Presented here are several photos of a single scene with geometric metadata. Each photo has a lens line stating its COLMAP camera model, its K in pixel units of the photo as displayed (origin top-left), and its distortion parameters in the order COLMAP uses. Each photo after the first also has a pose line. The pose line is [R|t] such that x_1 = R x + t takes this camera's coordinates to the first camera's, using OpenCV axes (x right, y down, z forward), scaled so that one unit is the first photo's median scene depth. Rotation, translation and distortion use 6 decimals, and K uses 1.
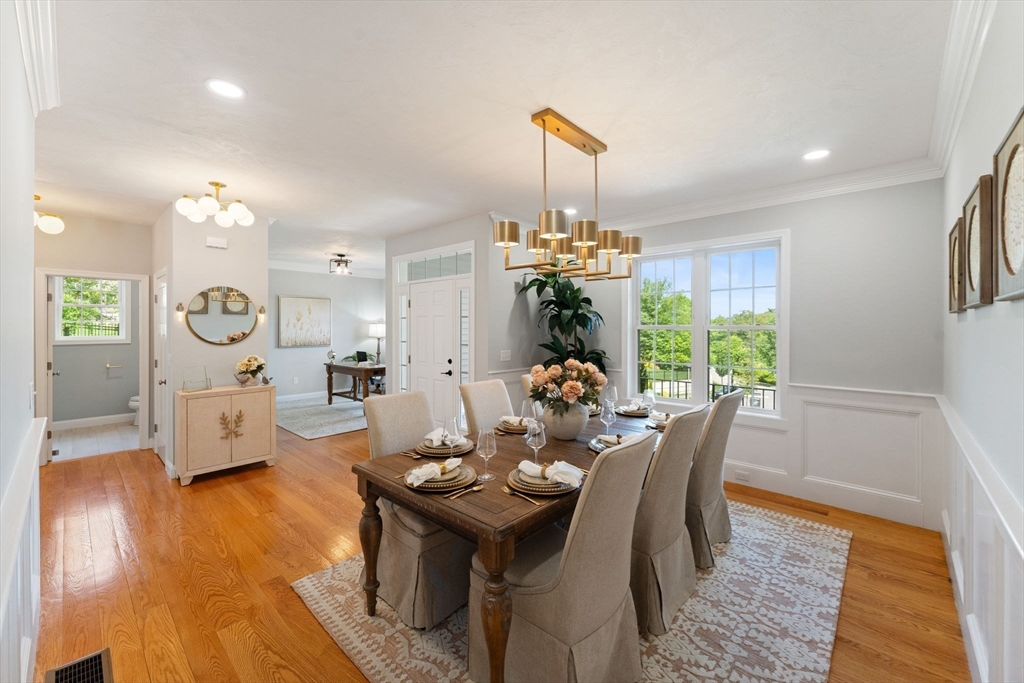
lens RADIAL K [[418.6, 0, 492.7], [0, 418.6, 331.2], [0, 0, 1]] dist [0.000612, 0.000073]
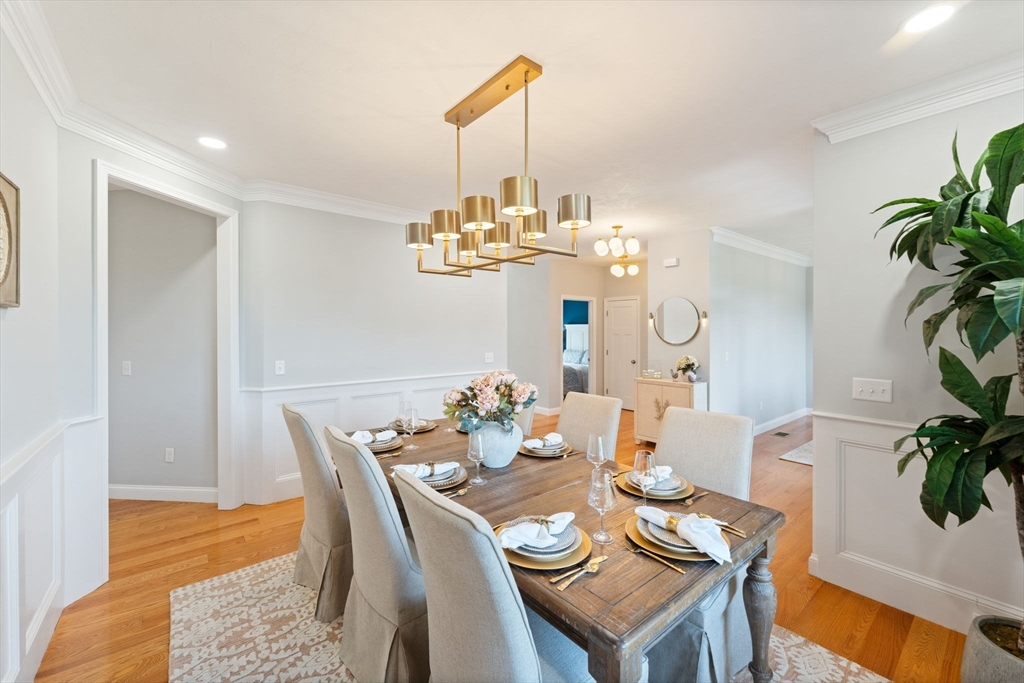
lens RADIAL K [[402.6, 0, 512.0], [0, 402.6, 341.5], [0, 0, 1]] dist [0.000603, 0.000064]
pose [[-0.120666, 0.023816, -0.992407, 1.296535], [-0.007285, 0.999664, 0.024876, -0.007584], [0.992666, 0.010231, -0.120452, 1.523097]]
